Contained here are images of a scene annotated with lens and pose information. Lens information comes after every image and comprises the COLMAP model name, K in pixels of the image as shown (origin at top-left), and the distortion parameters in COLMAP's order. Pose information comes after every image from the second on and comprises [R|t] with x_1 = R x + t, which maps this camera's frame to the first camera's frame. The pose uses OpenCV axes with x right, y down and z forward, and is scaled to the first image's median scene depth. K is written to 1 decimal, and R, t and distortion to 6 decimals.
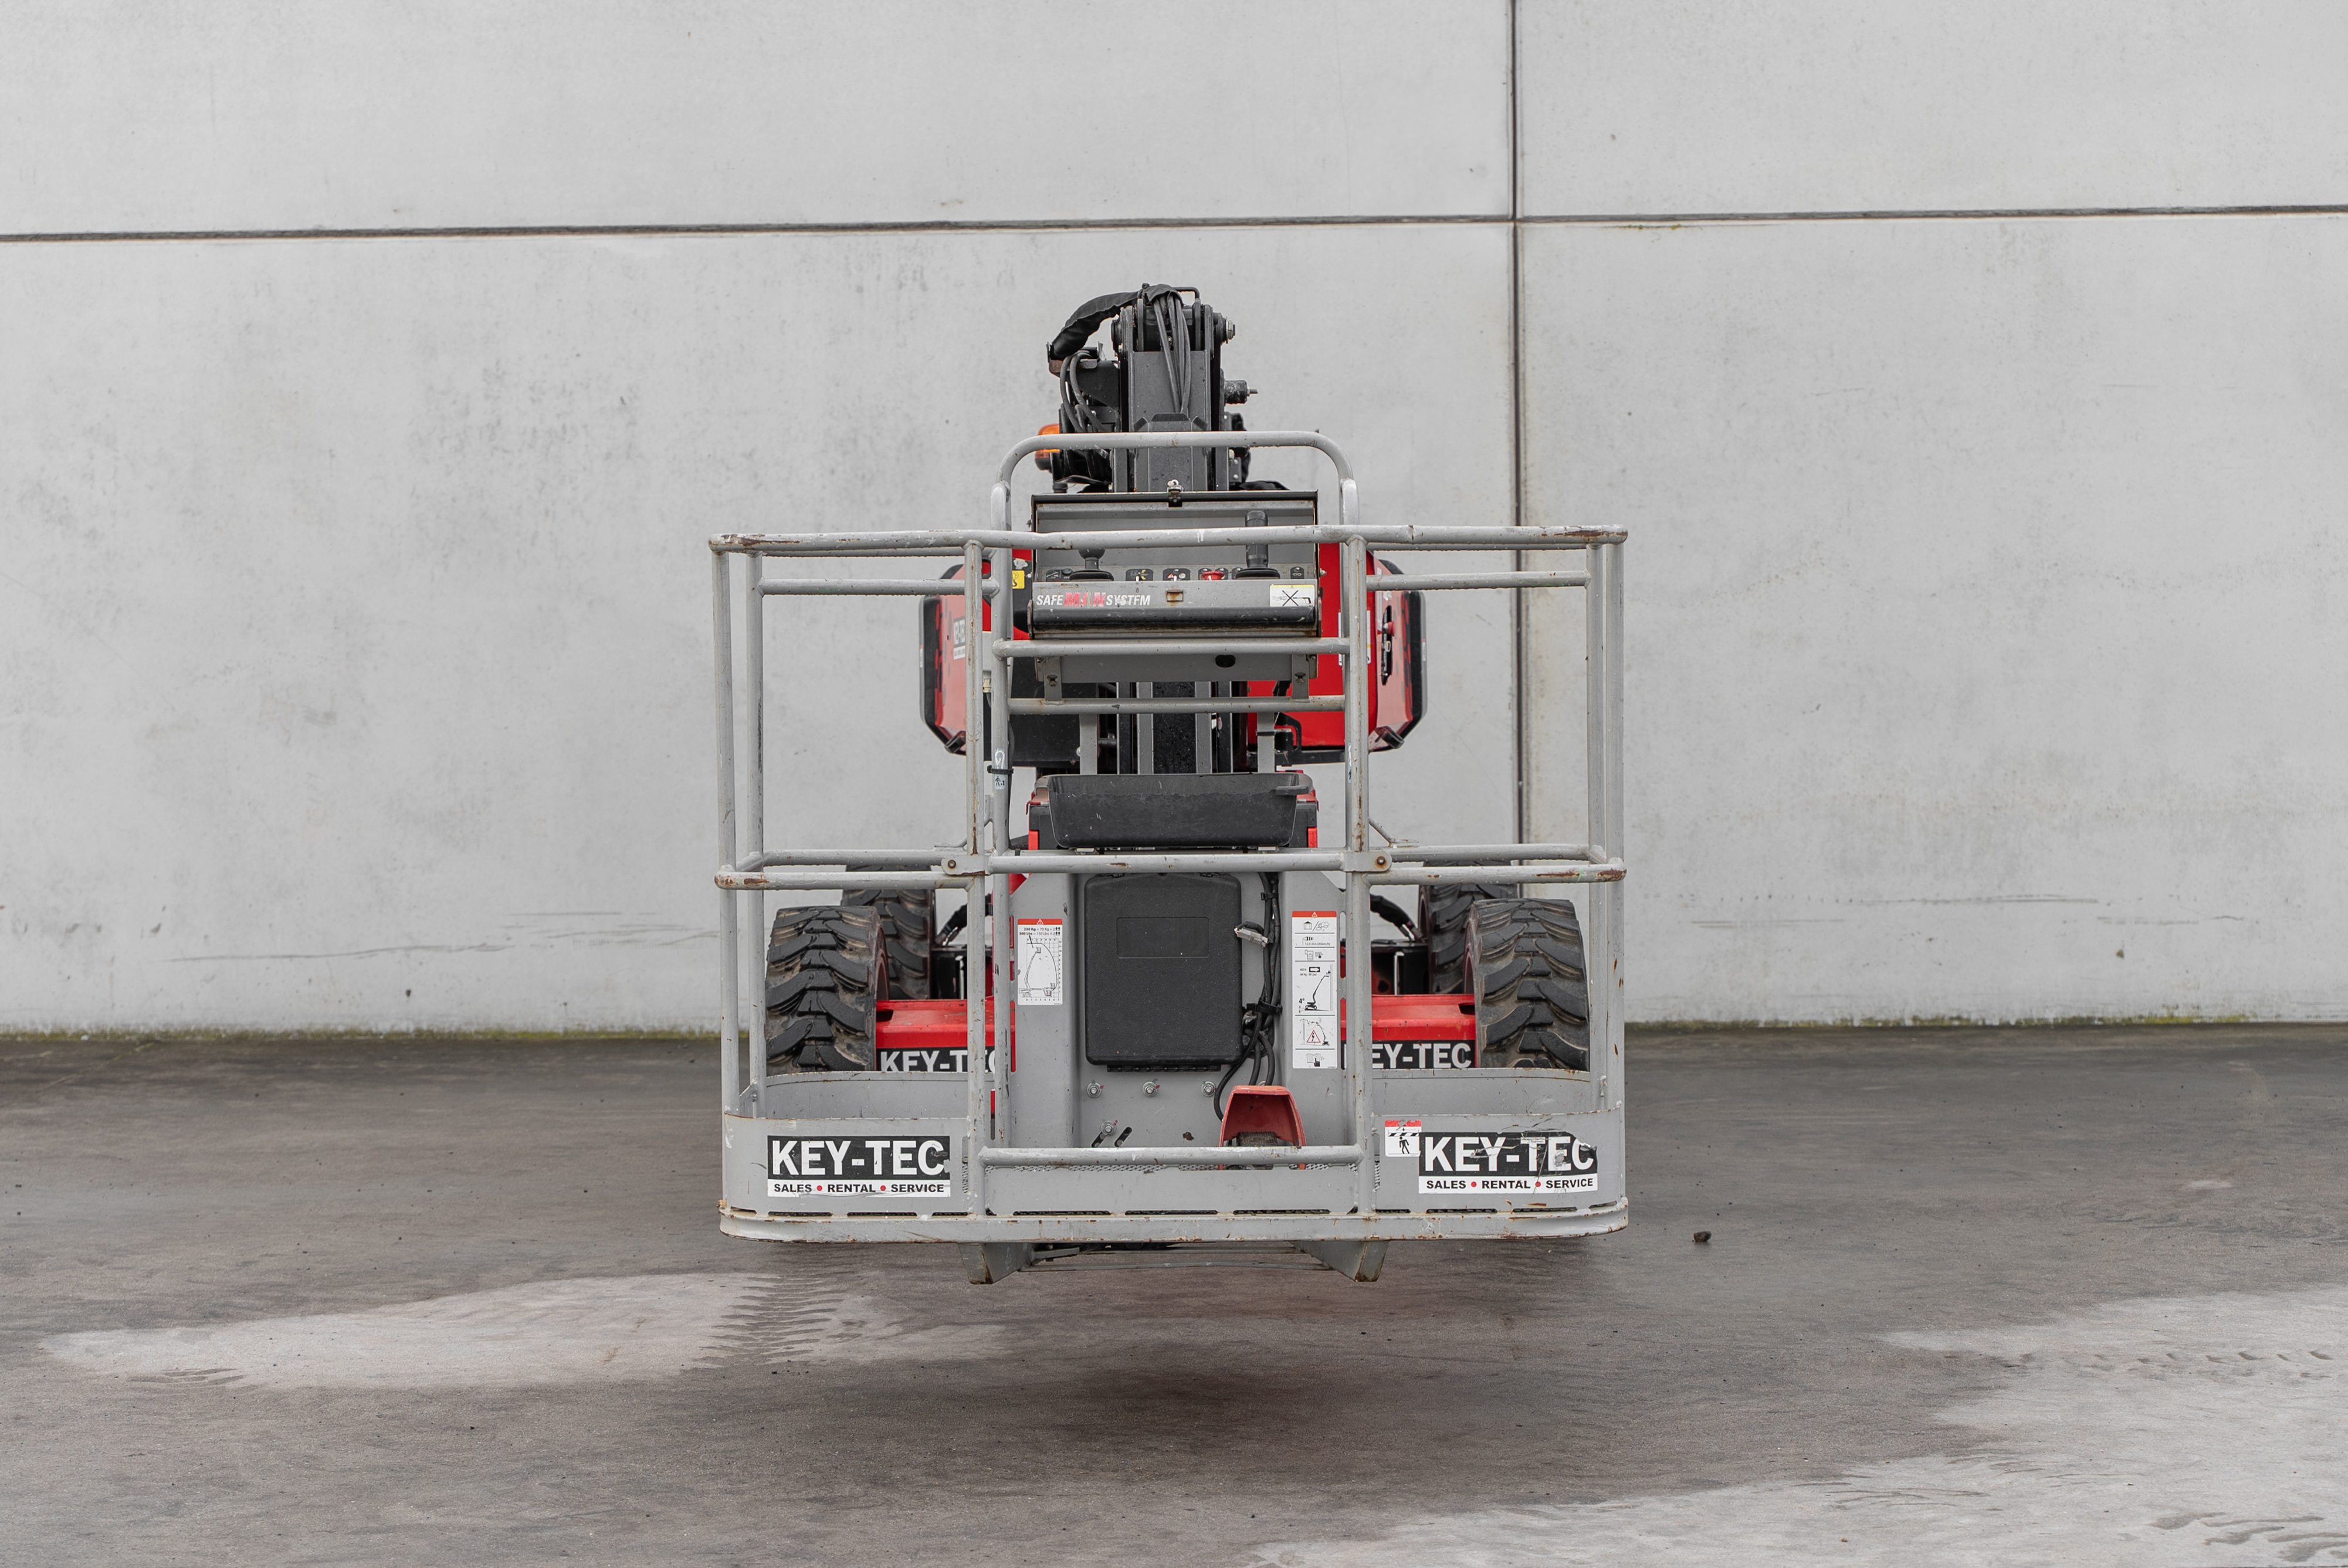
lens RADIAL K [[4399.7, 0, 1119.0], [0, 4399.7, 779.8], [0, 0, 1]] dist [0.003338, 0.000000]
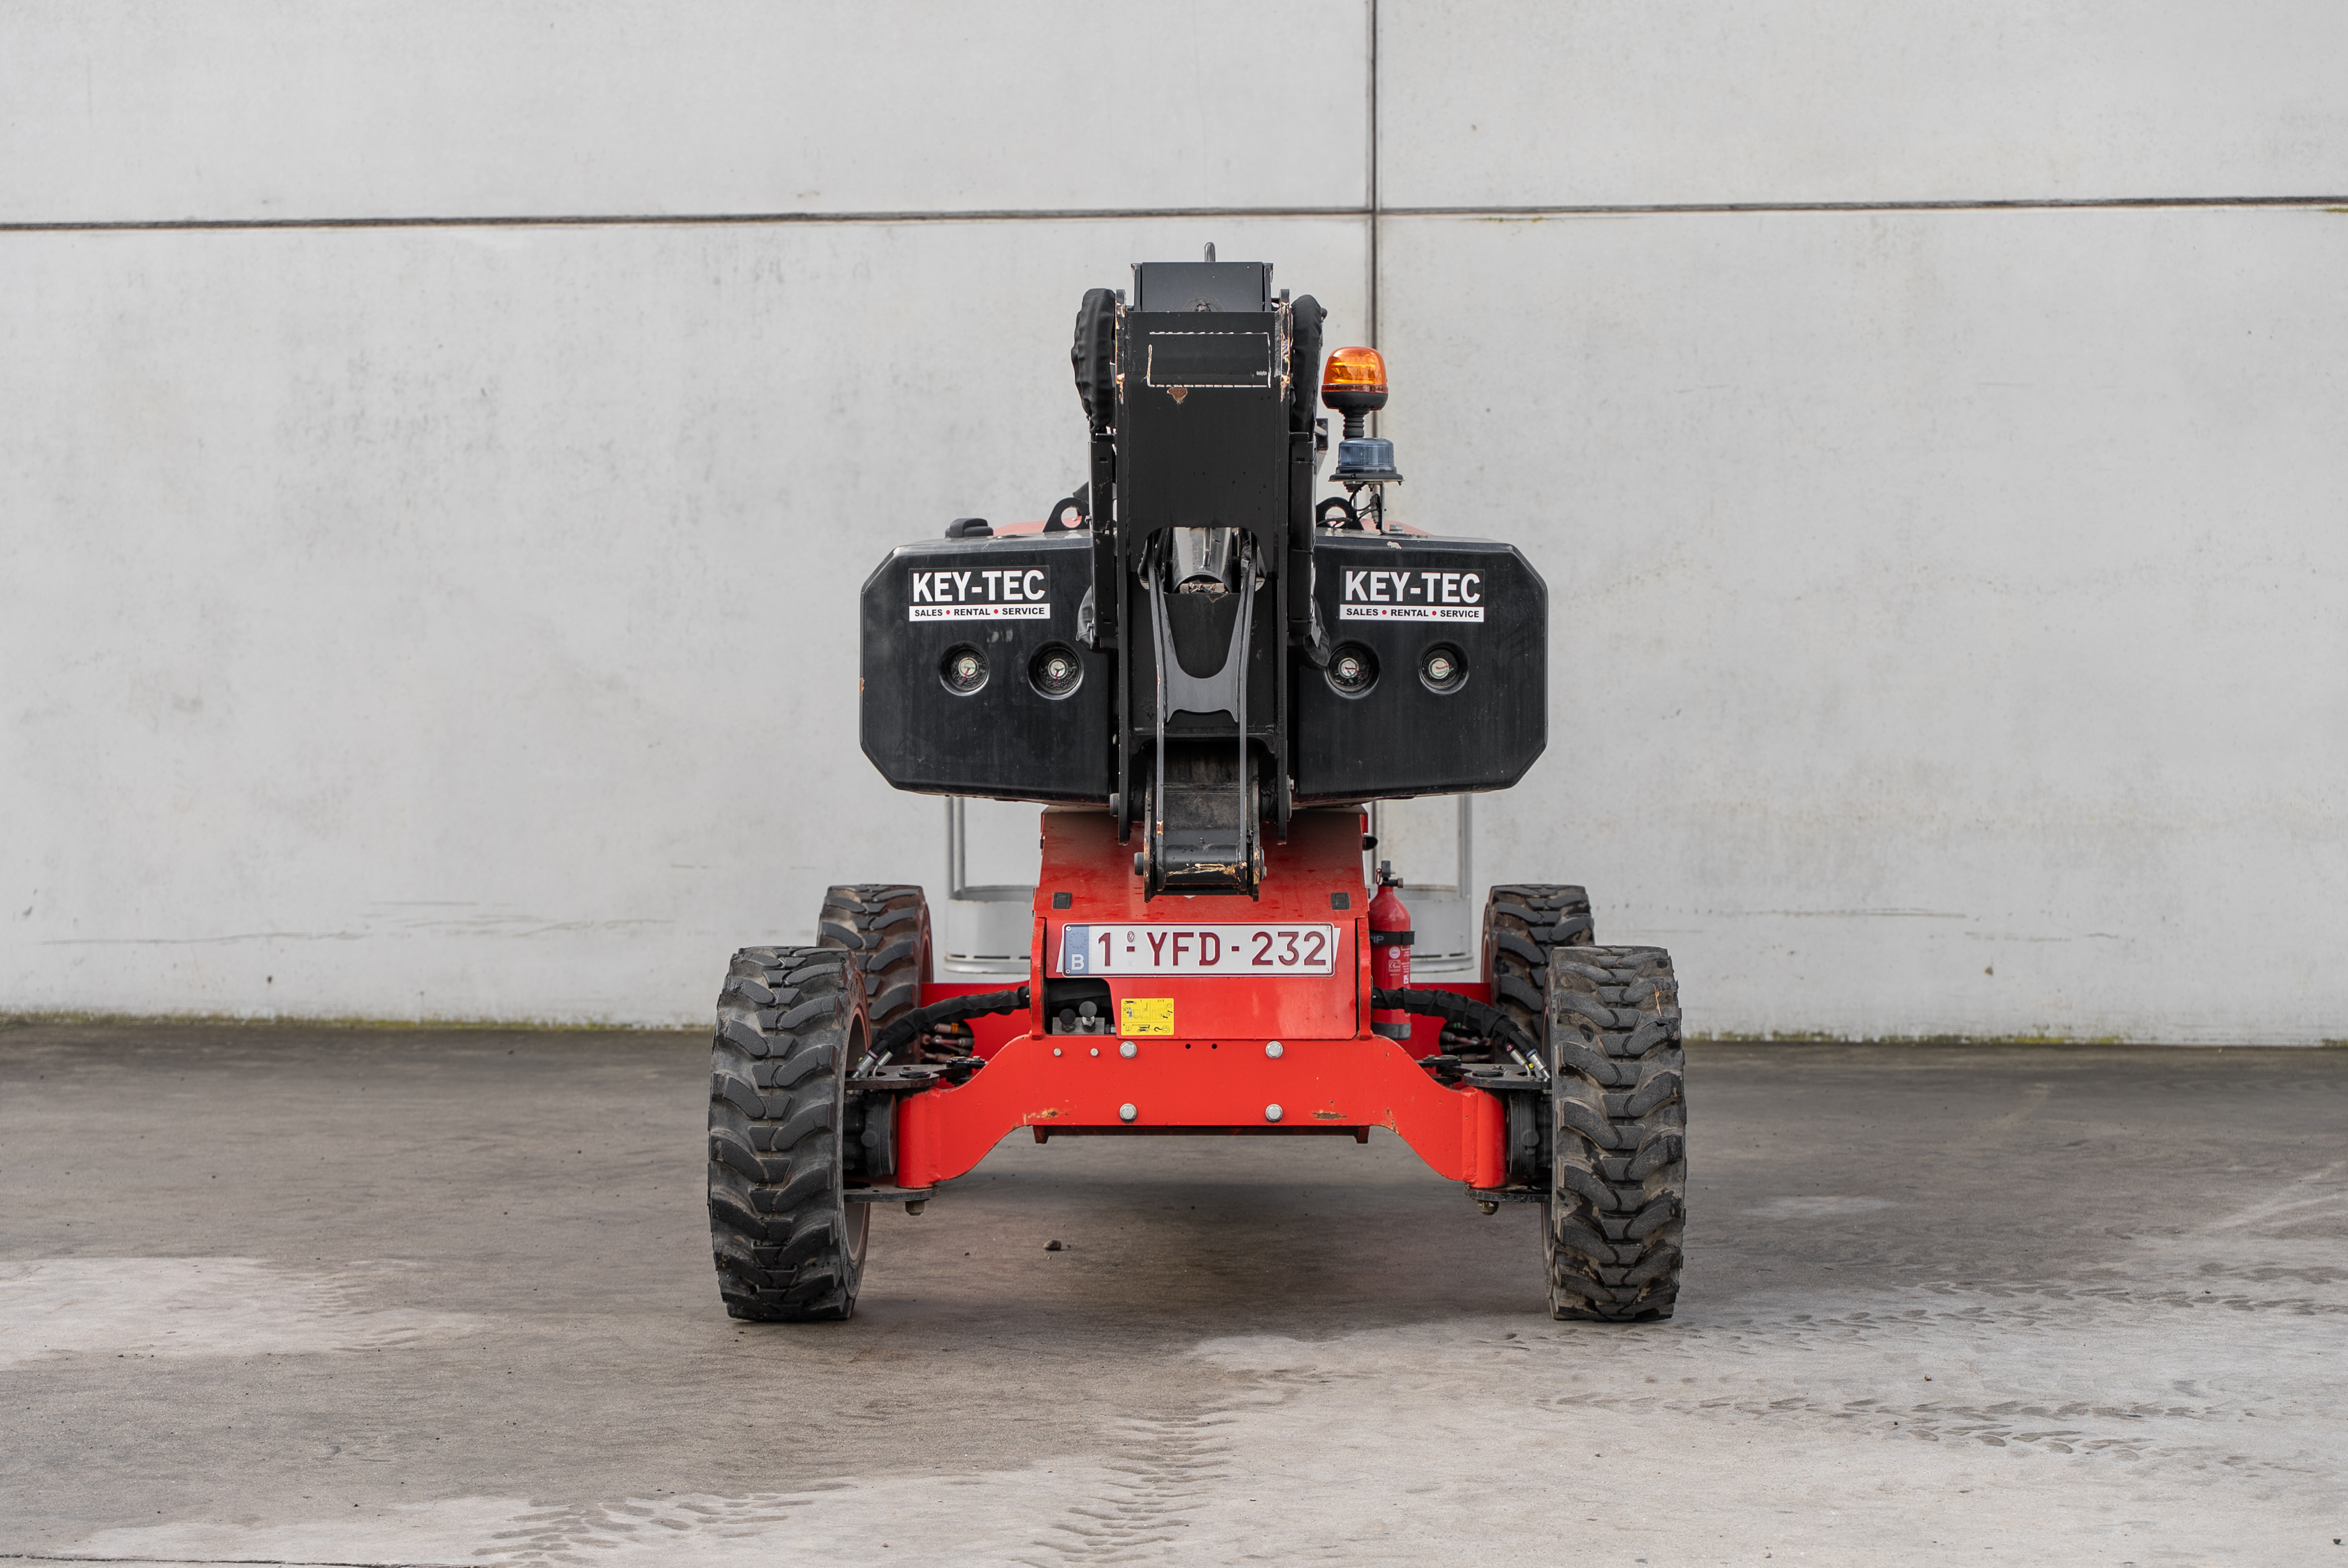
lens RADIAL K [[4511.3, 0, 1173.2], [0, 4511.3, 758.9], [0, 0, 1]] dist [0.003453, 0.000000]
pose [[0.994852, 0.012941, -0.100506, 0.147877], [-0.012929, 0.999916, 0.000778, -0.005488], [0.100508, 0.000526, 0.994936, -0.005409]]
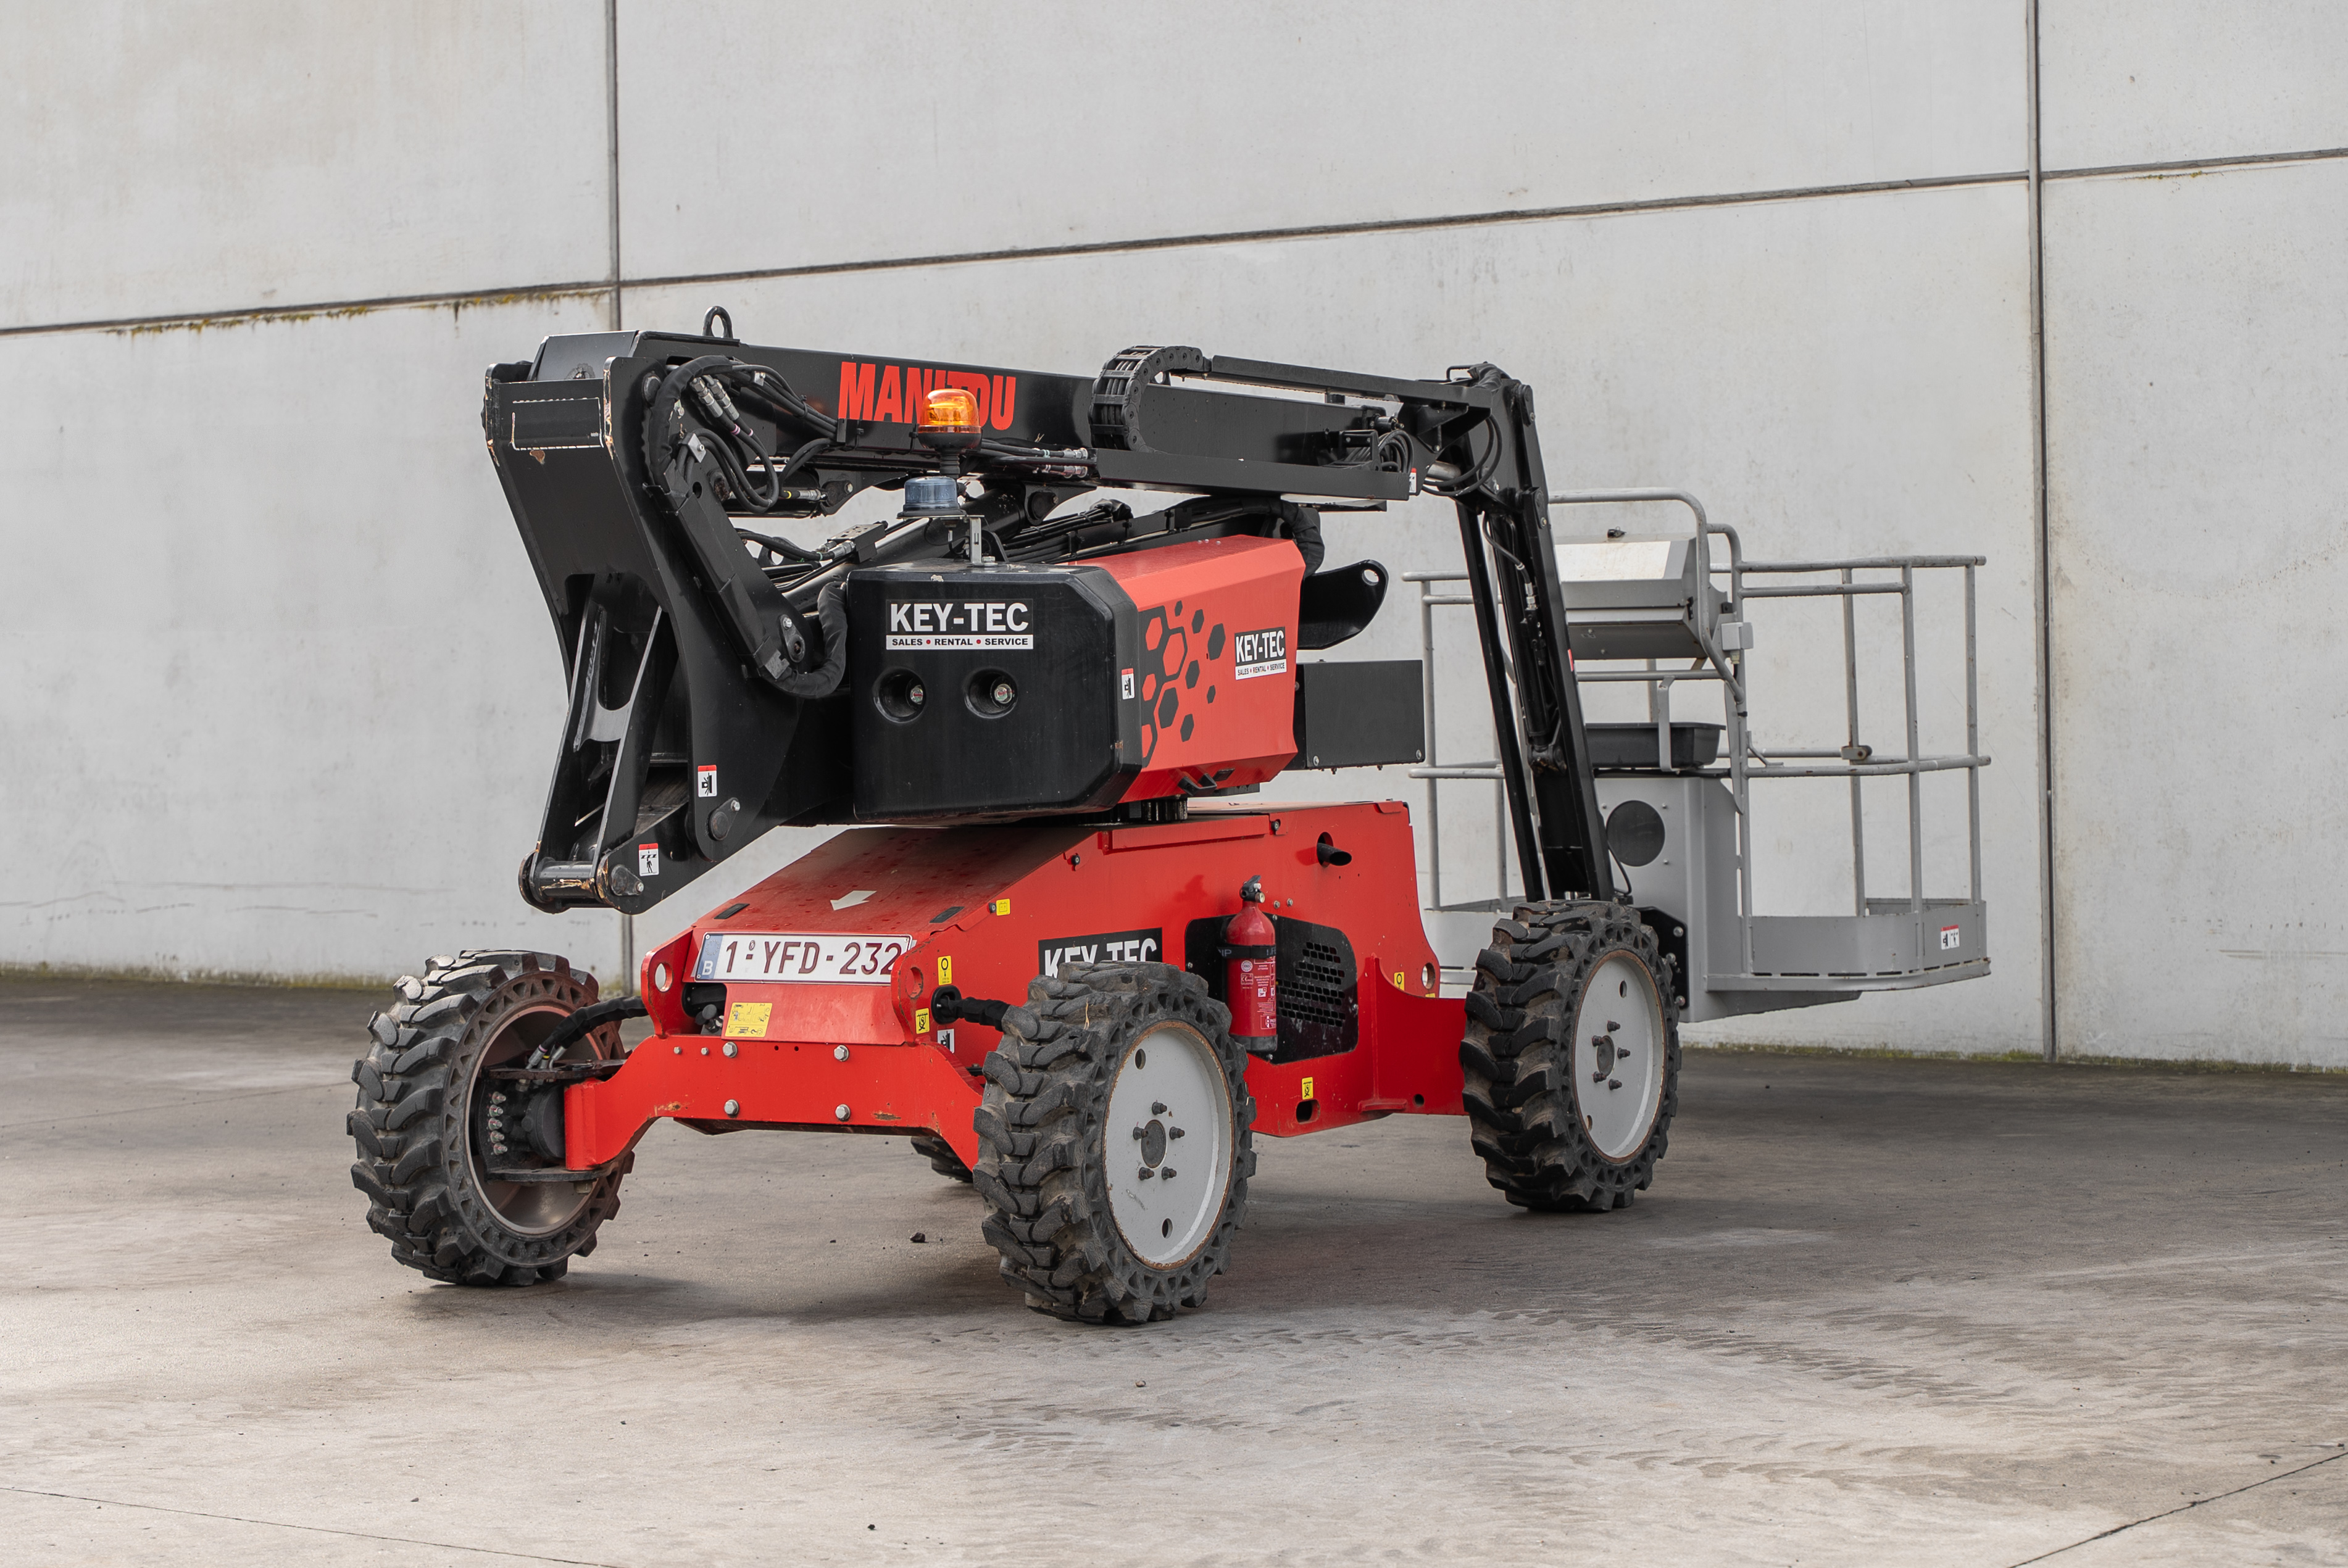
lens RADIAL K [[5109.5, 0, 1141.3], [0, 5109.5, 704.0], [0, 0, 1]] dist [0.021916, 0.000000]
pose [[0.805350, 0.003832, -0.592787, 0.569341], [-0.005093, 0.999987, -0.000455, -0.016073], [0.592778, 0.003385, 0.805359, 0.033760]]
